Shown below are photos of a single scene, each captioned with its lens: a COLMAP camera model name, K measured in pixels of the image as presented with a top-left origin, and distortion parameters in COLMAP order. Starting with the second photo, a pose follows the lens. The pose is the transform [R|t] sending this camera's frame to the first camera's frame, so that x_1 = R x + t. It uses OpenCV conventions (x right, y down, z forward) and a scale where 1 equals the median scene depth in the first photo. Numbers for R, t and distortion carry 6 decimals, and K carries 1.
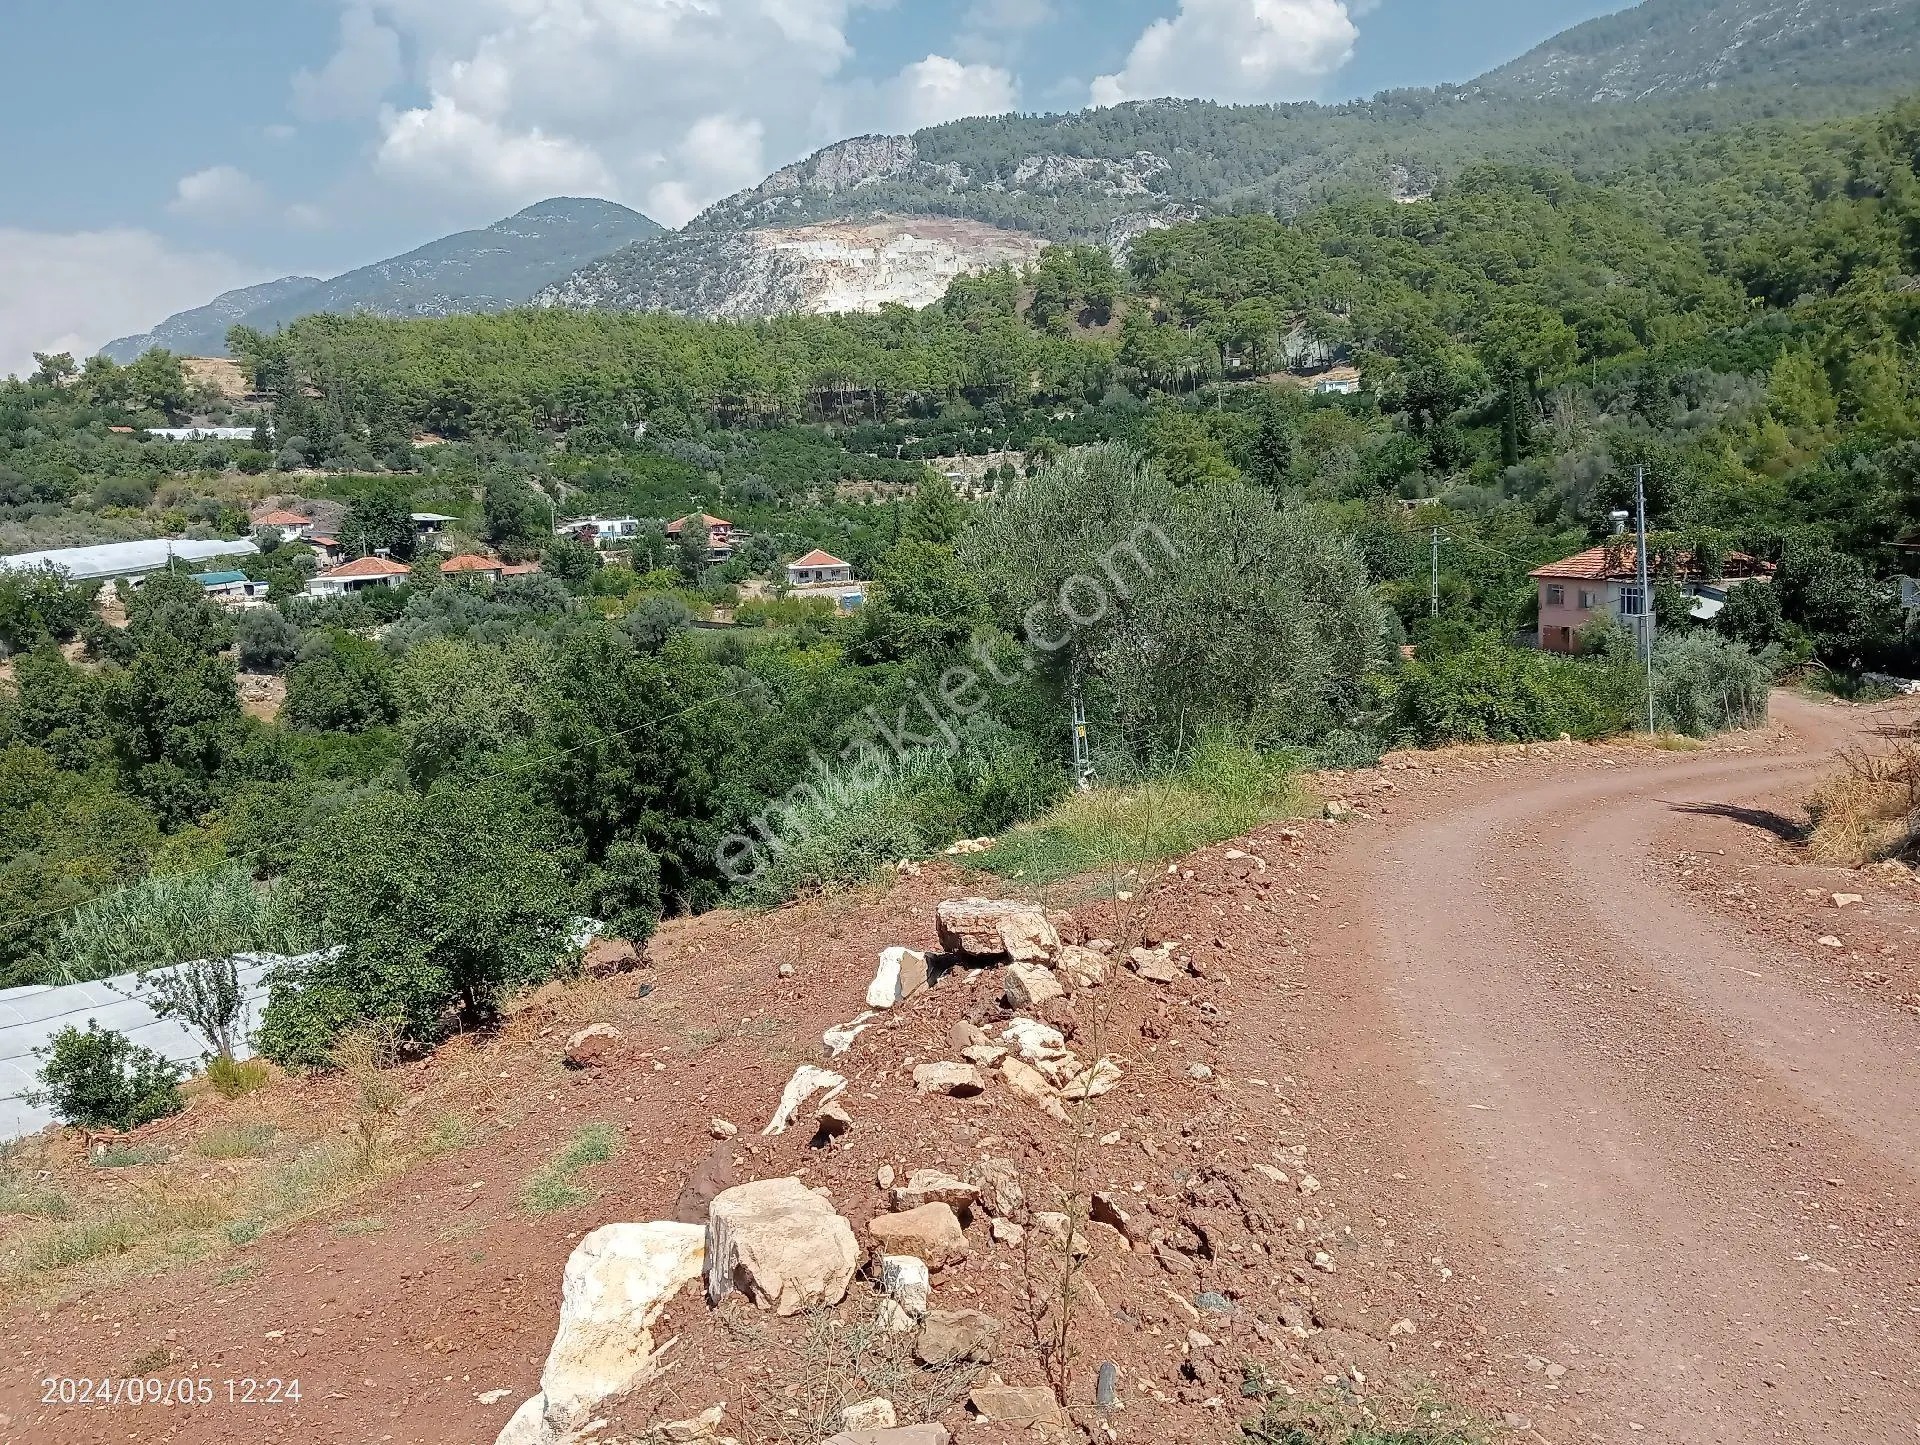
lens RADIAL K [[1586.2, 0, 984.2], [0, 1586.2, 749.0], [0, 0, 1]] dist [0.045269, -0.093225]
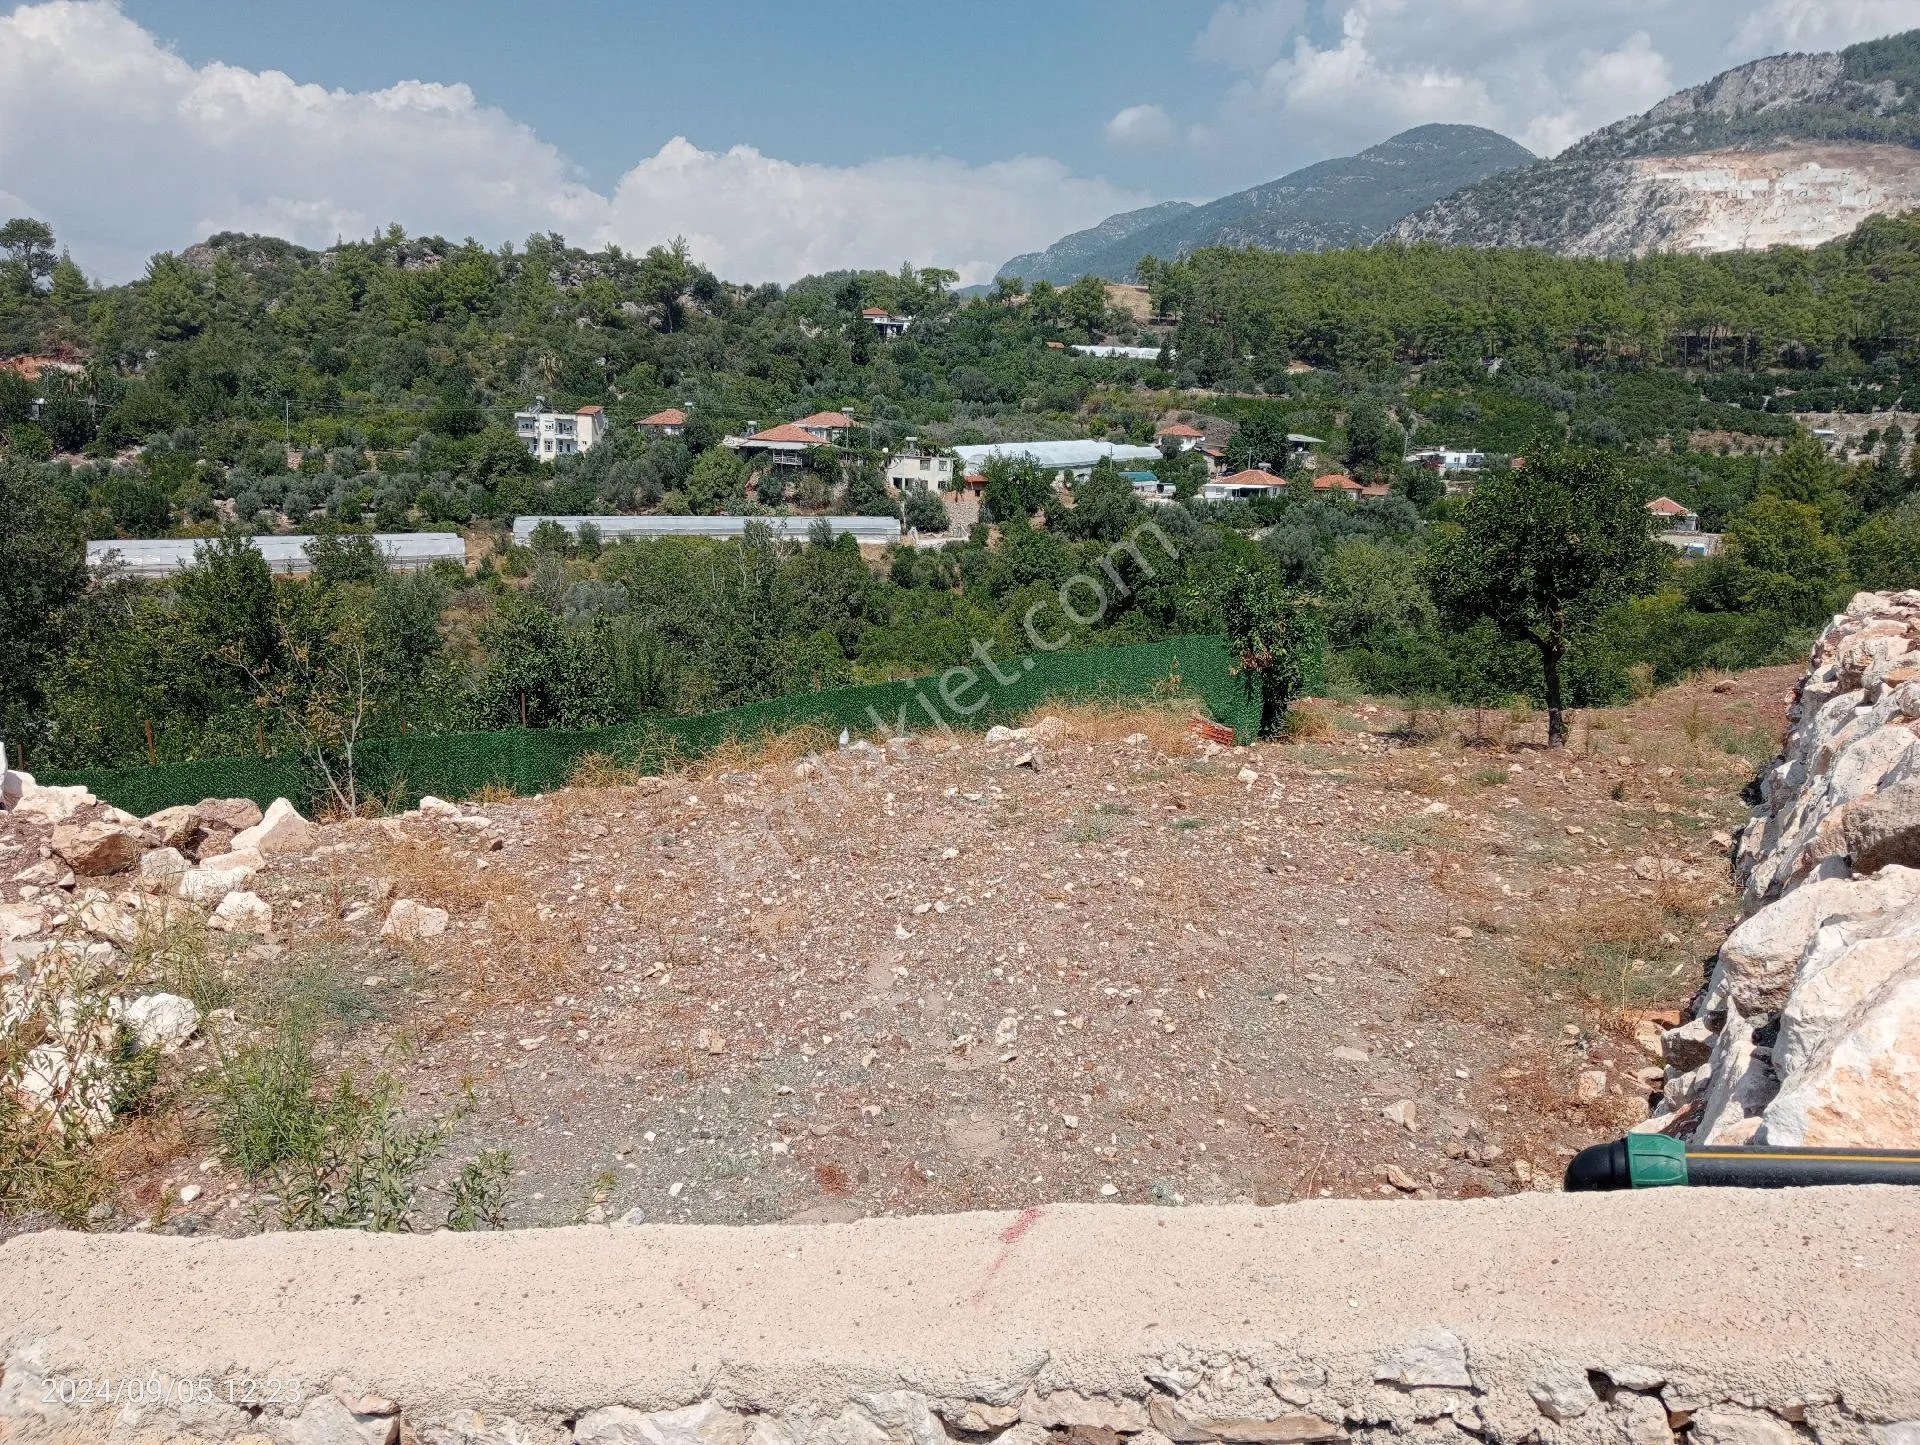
lens RADIAL K [[1586.2, 0, 951.7], [0, 1586.2, 717.1], [0, 0, 1]] dist [0.045269, -0.093225]
pose [[0.869984, 0.159851, -0.466451, -0.004956], [-0.147237, 0.987051, 0.063645, 0.015056], [0.470585, 0.013309, 0.882255, -0.113133]]
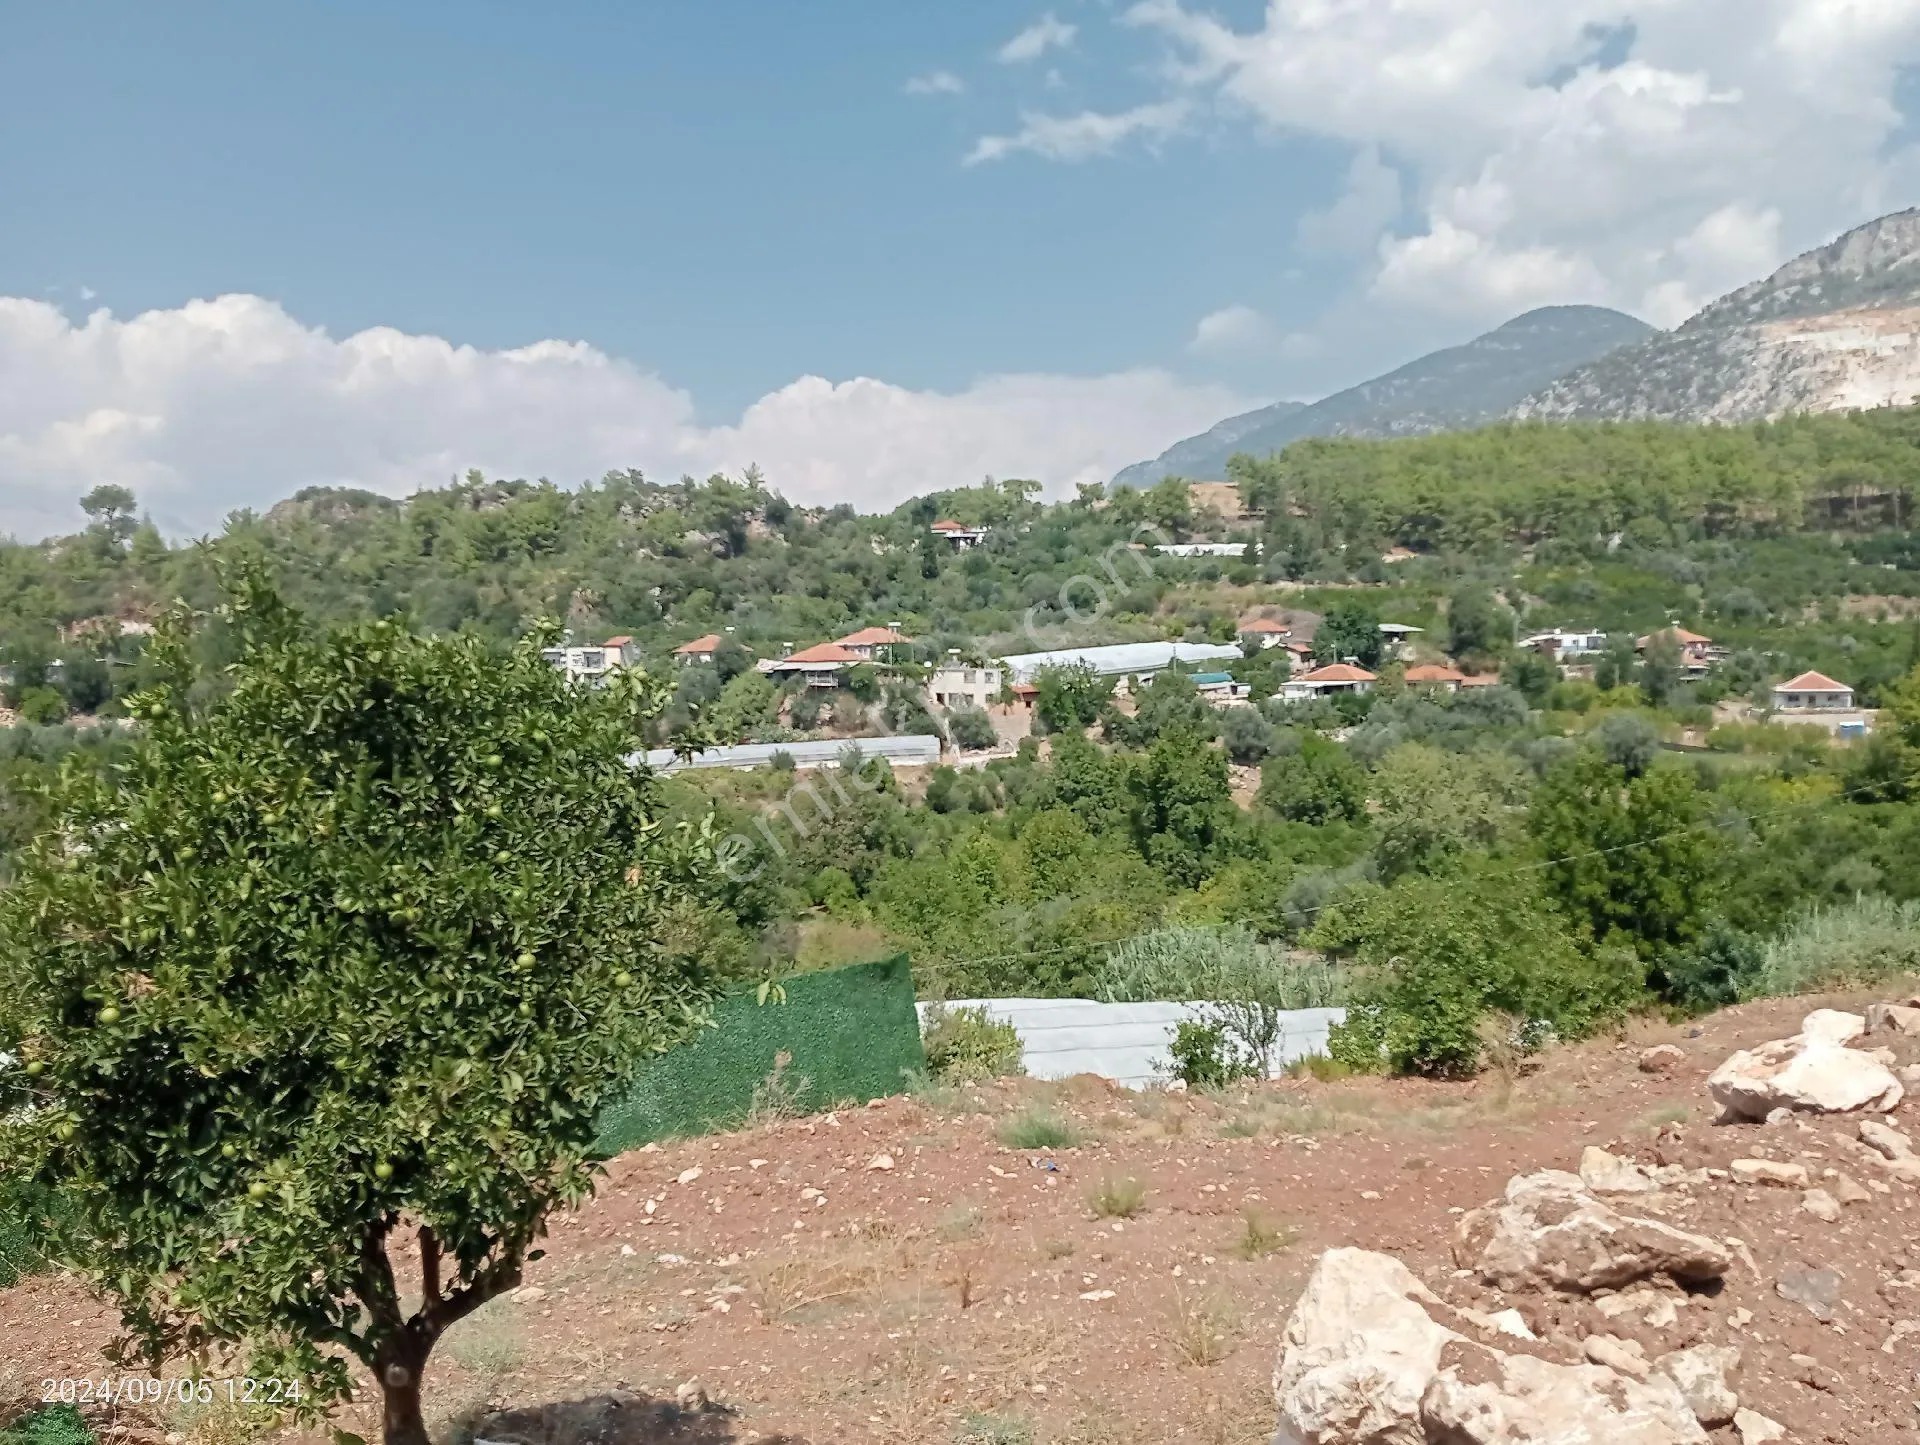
lens RADIAL K [[1586.2, 0, 926.9], [0, 1586.2, 749.9], [0, 0, 1]] dist [0.045269, -0.093225]
pose [[0.820088, 0.066721, -0.568335, 0.000166], [-0.104034, 0.994012, -0.033423, 0.001671], [0.562701, 0.086536, 0.822118, -0.029831]]
